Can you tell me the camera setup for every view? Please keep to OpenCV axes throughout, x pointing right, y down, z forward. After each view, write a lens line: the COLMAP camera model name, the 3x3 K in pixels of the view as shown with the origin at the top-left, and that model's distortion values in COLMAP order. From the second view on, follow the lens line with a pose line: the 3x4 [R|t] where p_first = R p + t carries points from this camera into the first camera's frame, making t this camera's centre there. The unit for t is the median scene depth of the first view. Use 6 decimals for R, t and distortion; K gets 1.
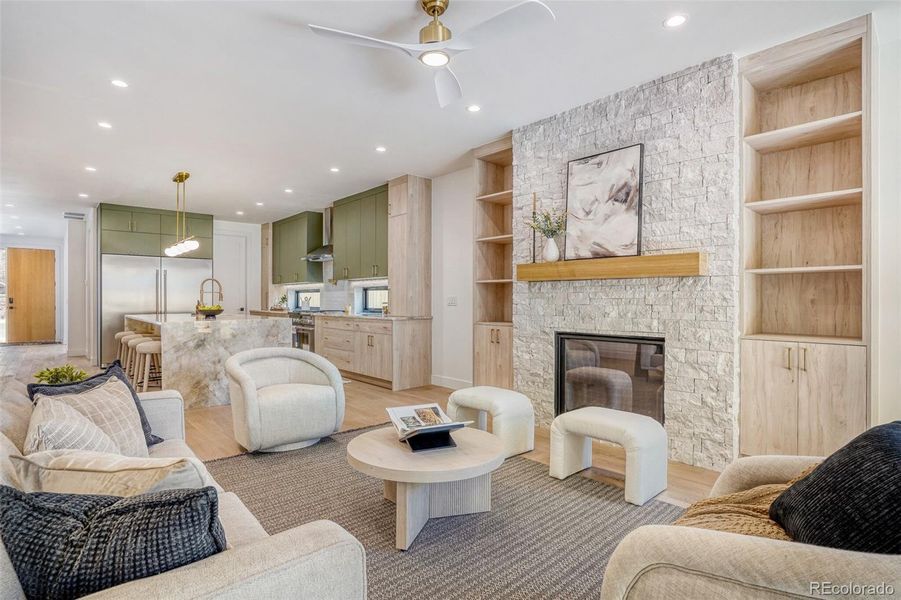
lens RADIAL K [[452.6, 0, 450.5], [0, 452.6, 300.0], [0, 0, 1]] dist [-0.058220, 0.027415]
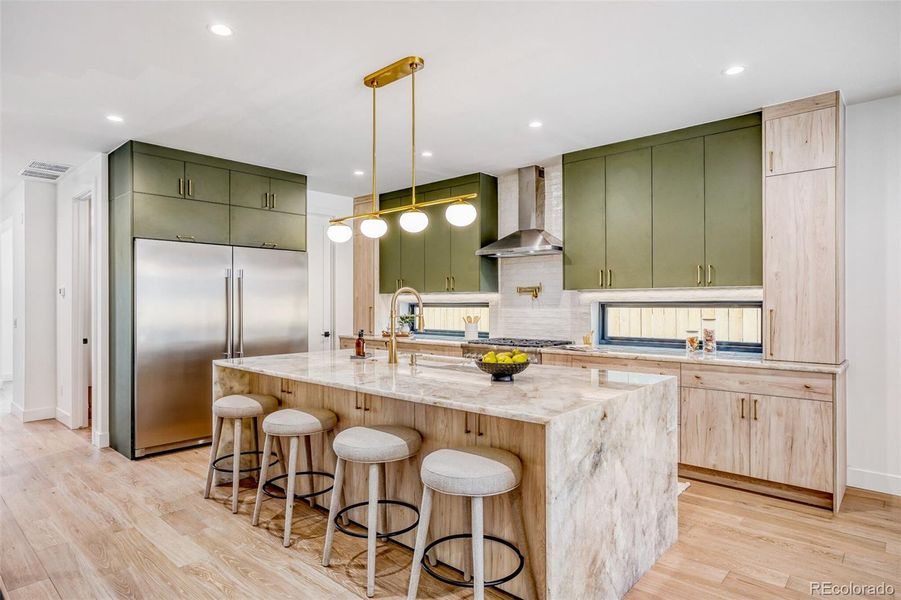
lens RADIAL K [[514.5, 0, 450.5], [0, 514.5, 300.0], [0, 0, 1]] dist [-0.023710, 0.000822]
pose [[0.994998, 0.000825, 0.099888, -0.456543], [0.000063, 0.999961, -0.008887, -0.024817], [-0.099891, 0.008849, 0.994959, 0.347184]]
